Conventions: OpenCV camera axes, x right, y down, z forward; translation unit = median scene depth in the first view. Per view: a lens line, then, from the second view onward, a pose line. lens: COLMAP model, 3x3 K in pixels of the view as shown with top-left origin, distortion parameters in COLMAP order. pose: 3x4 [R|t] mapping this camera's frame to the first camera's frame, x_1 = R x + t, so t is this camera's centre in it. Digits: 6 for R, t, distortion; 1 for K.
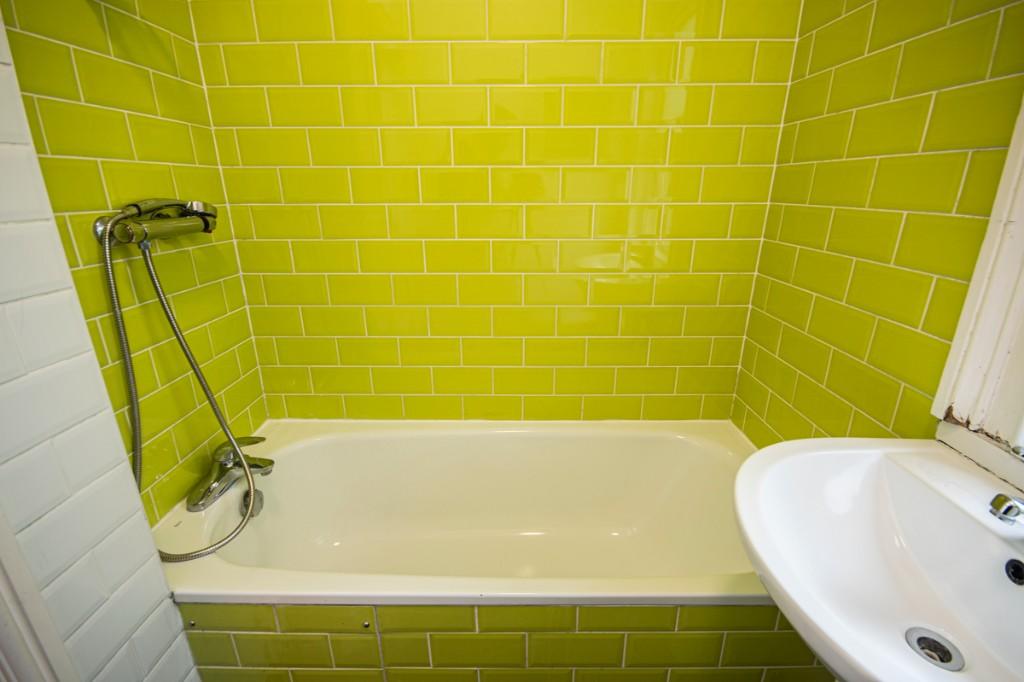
lens RADIAL K [[456.4, 0, 511.8], [0, 456.4, 339.1], [0, 0, 1]] dist [0.005245, 0.000477]
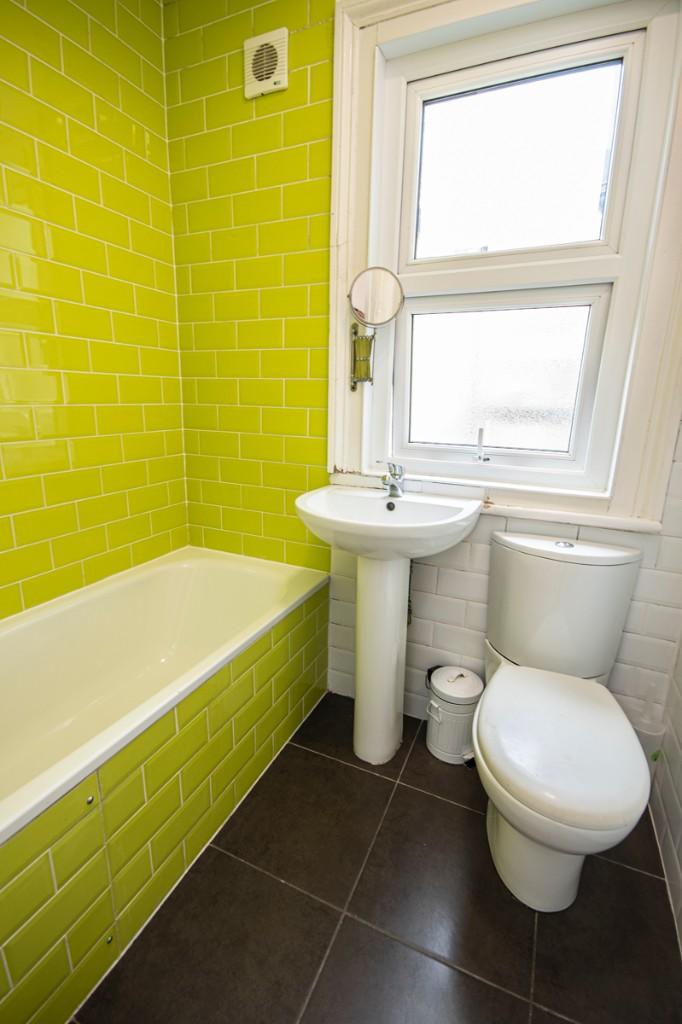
lens RADIAL K [[472.5, 0, 342.3], [0, 472.5, 511.9], [0, 0, 1]] dist [0.001684, 0.000365]
pose [[0.399357, -0.204845, 0.893618, -0.631815], [0.267651, 0.958306, 0.100060, 0.084568], [-0.876856, 0.199218, 0.437533, 0.022449]]
